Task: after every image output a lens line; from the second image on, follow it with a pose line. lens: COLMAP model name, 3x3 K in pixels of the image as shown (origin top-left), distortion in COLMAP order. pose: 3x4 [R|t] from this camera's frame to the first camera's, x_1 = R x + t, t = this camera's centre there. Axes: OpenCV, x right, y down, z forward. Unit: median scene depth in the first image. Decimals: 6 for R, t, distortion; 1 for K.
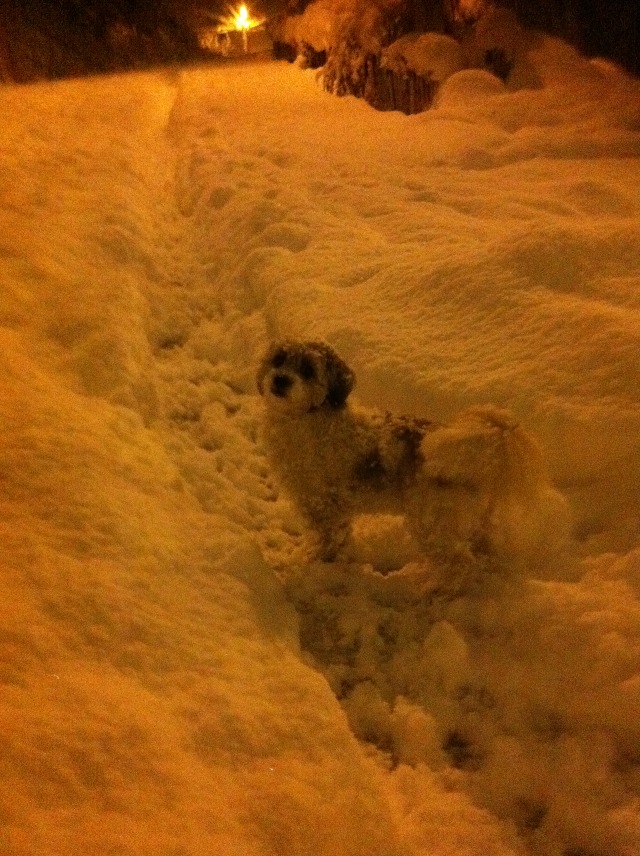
lens RADIAL K [[721.9, 0, 320.0], [0, 721.9, 428.0], [0, 0, 1]] dist [-0.005978, -0.013447]
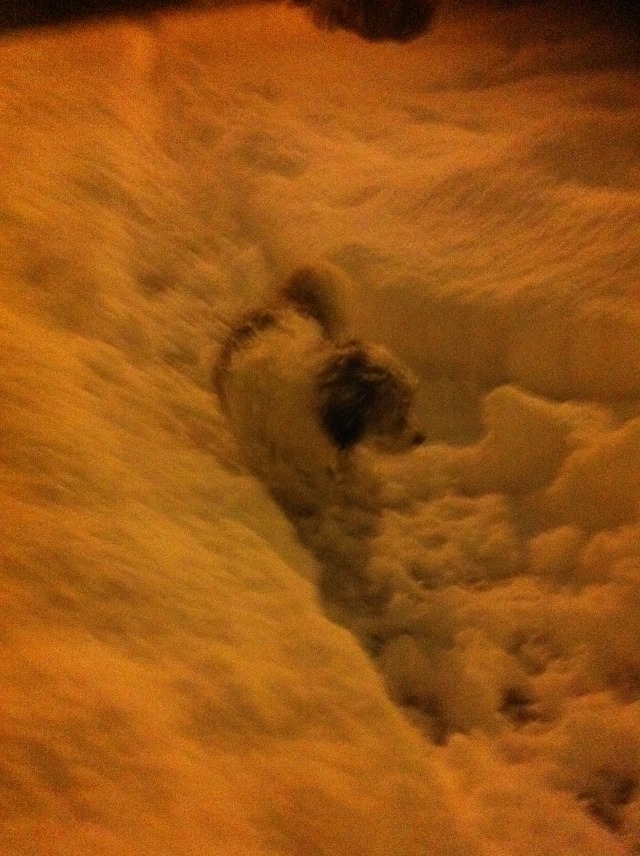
lens RADIAL K [[721.9, 0, 320.0], [0, 721.9, 428.0], [0, 0, 1]] dist [-0.005978, -0.013447]
pose [[0.997993, -0.060701, -0.018025, -0.001100], [0.061556, 0.996777, 0.051439, 0.063465], [0.014844, -0.052445, 0.998513, 0.176472]]
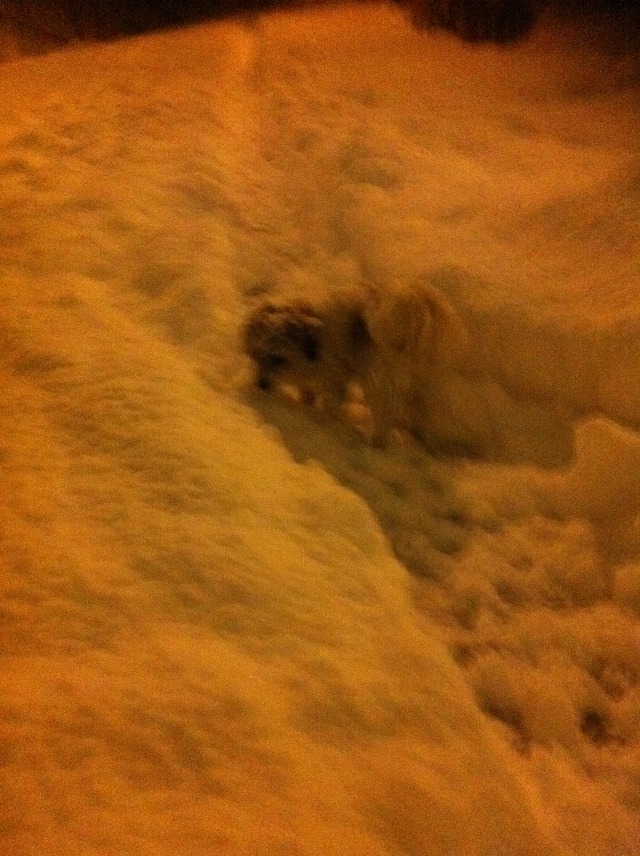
lens RADIAL K [[723.2, 0, 329.6], [0, 723.2, 429.3], [0, 0, 1]] dist [0.003927, 0.002750]
pose [[0.994086, -0.012500, -0.107875, -0.029665], [0.018831, 0.998146, 0.057873, 0.023409], [0.106952, -0.059562, 0.992479, 0.104461]]
